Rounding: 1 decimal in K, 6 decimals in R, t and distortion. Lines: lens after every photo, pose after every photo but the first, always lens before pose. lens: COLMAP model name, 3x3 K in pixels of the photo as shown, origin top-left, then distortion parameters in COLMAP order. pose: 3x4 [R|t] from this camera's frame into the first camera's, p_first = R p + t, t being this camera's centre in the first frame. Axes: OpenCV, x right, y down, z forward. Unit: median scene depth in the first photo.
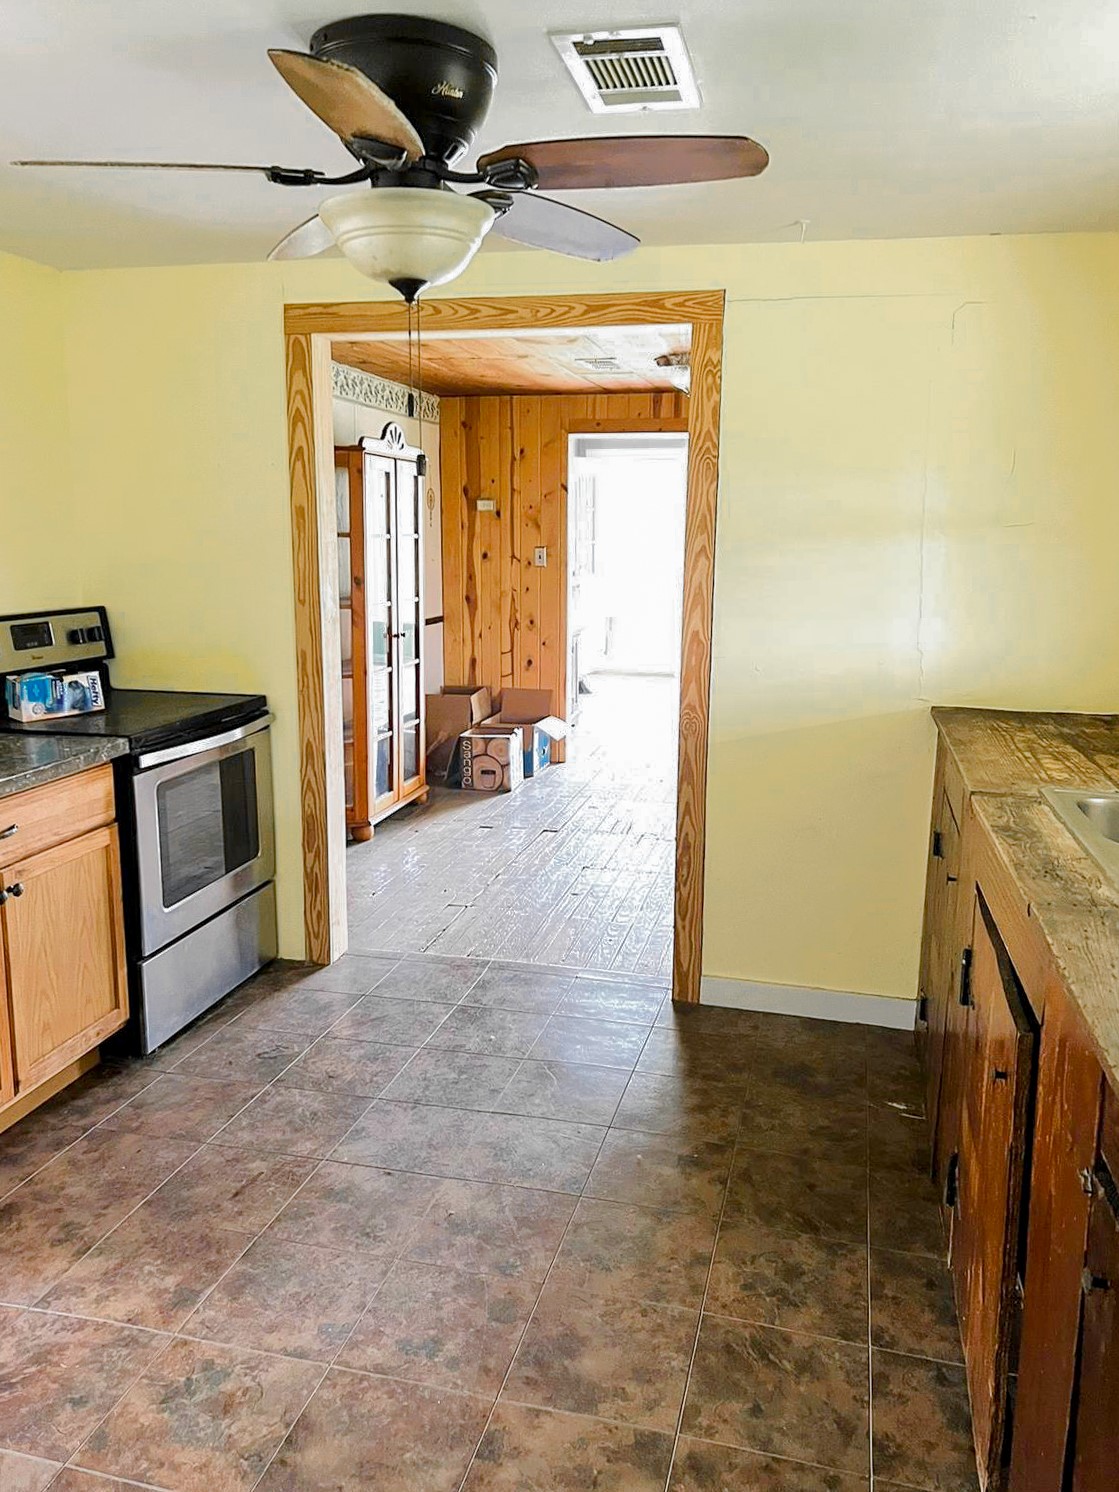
lens RADIAL K [[1148.4, 0, 563.2], [0, 1148.4, 745.8], [0, 0, 1]] dist [0.007647, 0.001810]
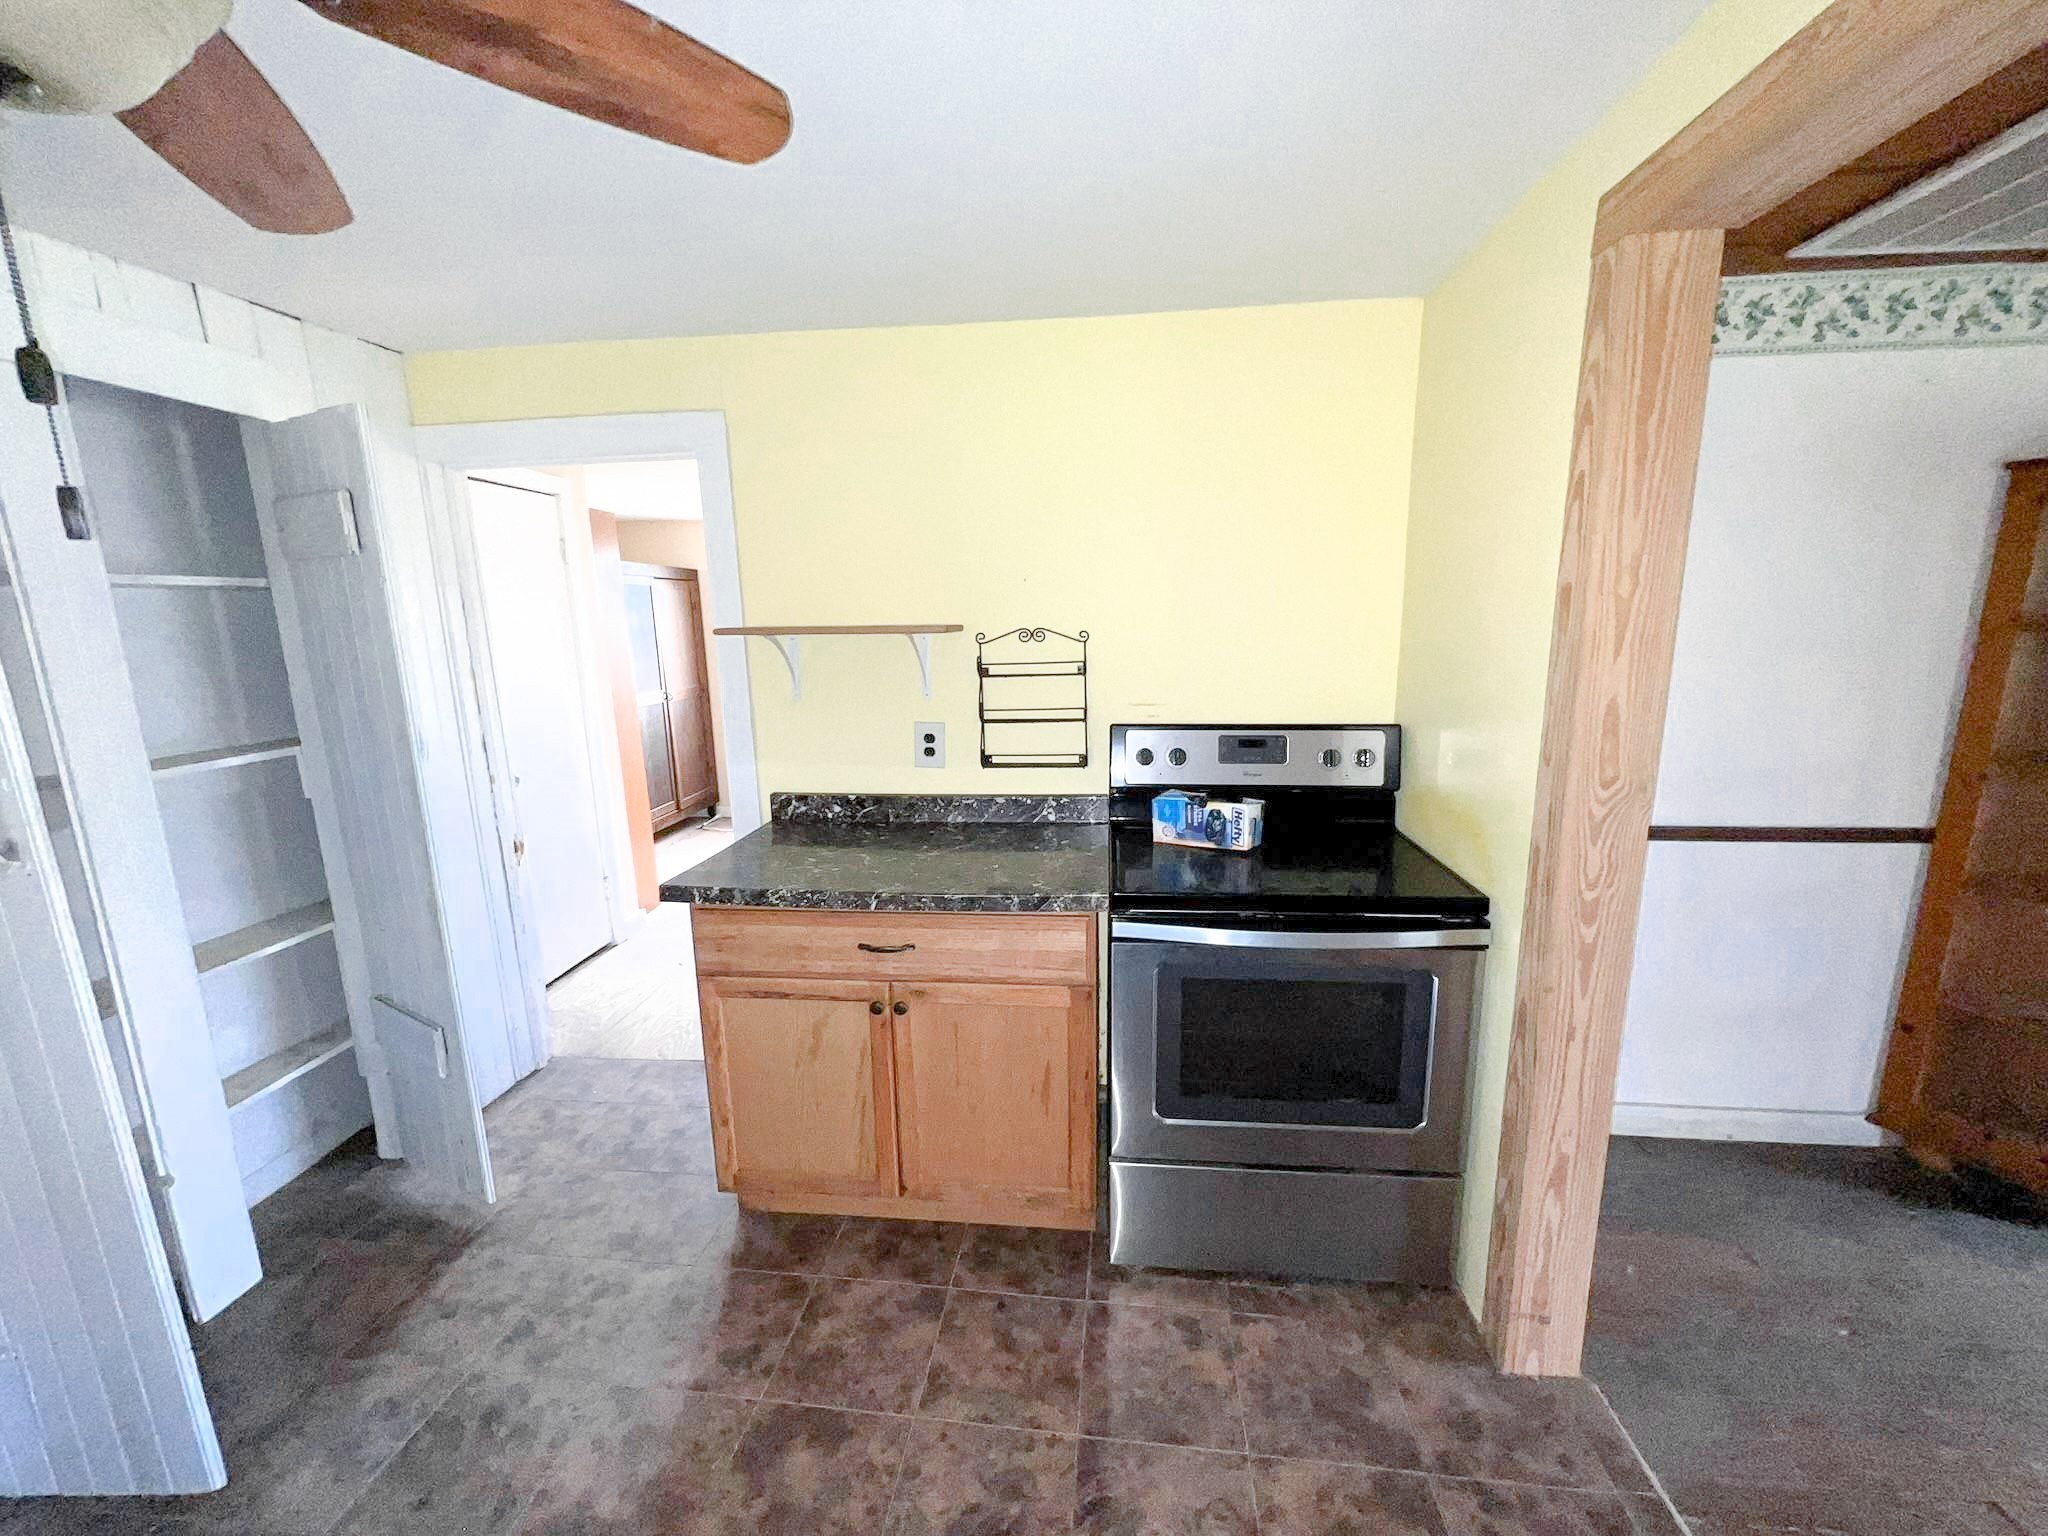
lens RADIAL K [[816.4, 0, 1027.5], [0, 816.4, 768.6], [0, 0, 1]] dist [-0.004245, -0.000329]
pose [[0.131612, 0.170180, -0.976584, 0.181782], [-0.170081, 0.974422, 0.146882, -0.195995], [0.976602, 0.146767, 0.157190, 0.994163]]
